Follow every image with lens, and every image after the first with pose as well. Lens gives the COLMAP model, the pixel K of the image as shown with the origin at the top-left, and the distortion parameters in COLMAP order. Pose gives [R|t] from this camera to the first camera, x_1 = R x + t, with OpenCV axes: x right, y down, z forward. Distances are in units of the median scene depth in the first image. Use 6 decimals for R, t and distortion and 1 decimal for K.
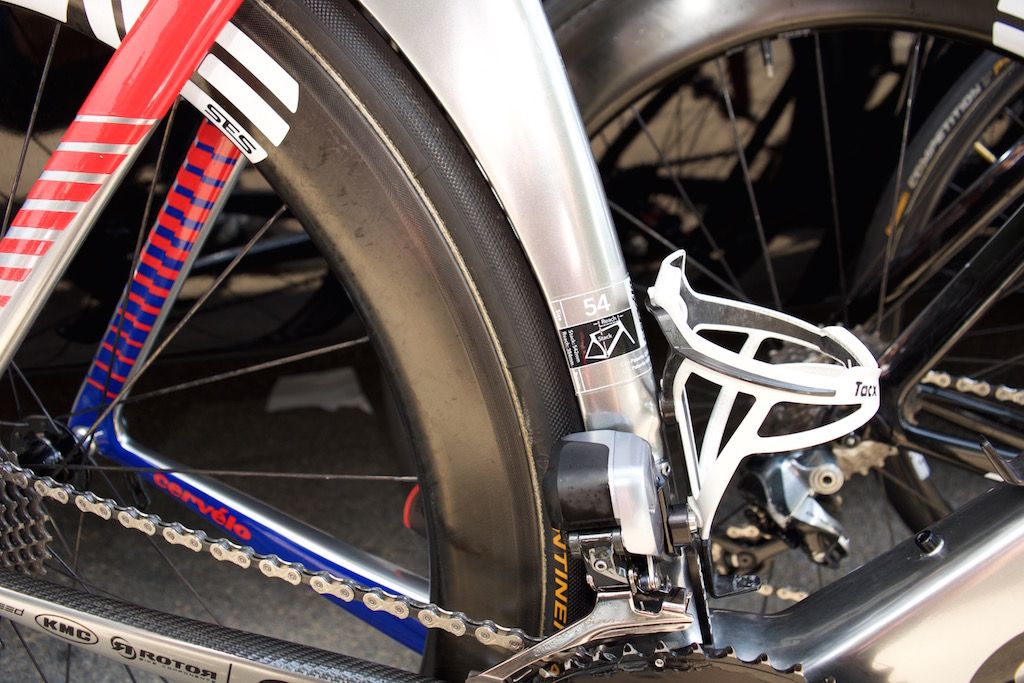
lens RADIAL K [[777.9, 0, 513.6], [0, 777.9, 337.3], [0, 0, 1]] dist [-0.084363, 0.012226]
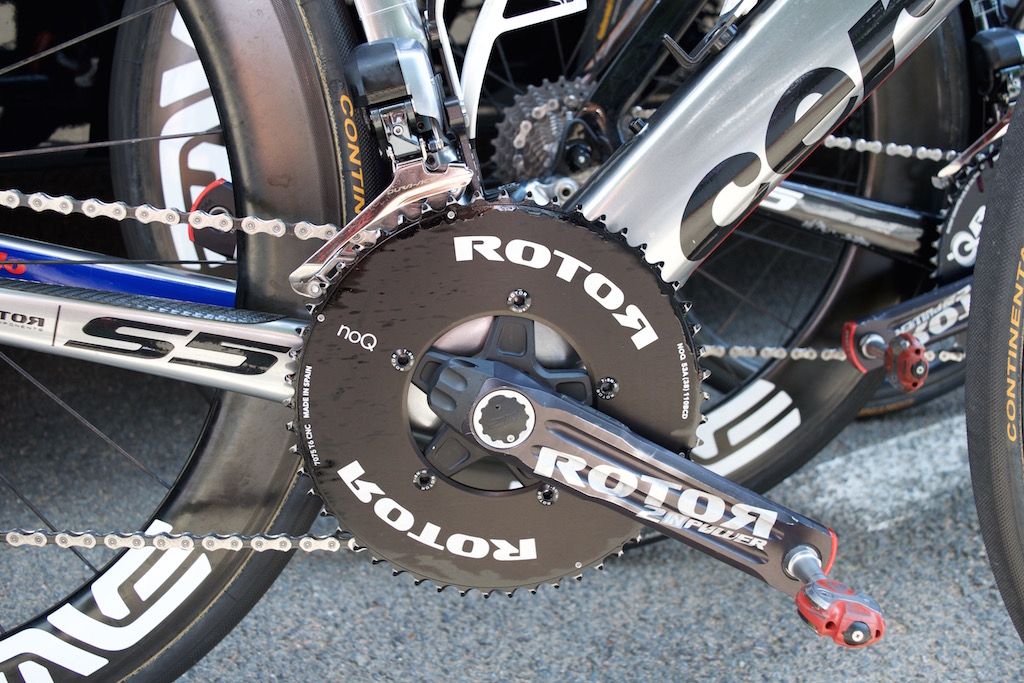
lens RADIAL K [[1050.4, 0, 508.6], [0, 1050.4, 342.4], [0, 0, 1]] dist [-0.062218, 0.000000]
pose [[0.938049, -0.099358, 0.331951, -0.309386], [0.113598, 0.993244, -0.023720, 0.668411], [-0.327352, 0.059960, 0.942998, -0.641712]]
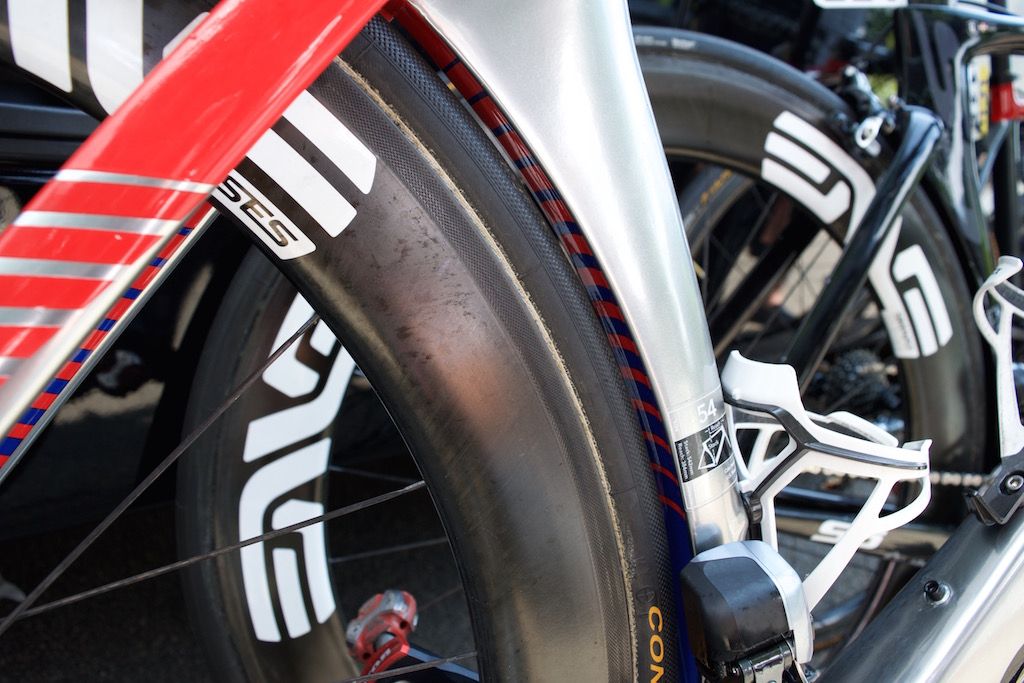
lens RADIAL K [[777.9, 0, 512.4], [0, 777.9, 338.2], [0, 0, 1]] dist [-0.084363, 0.012226]
pose [[0.842607, -0.035724, 0.537343, -0.587382], [0.122998, 0.984190, -0.127442, -0.037388], [-0.524295, 0.173475, 0.833679, 0.314178]]
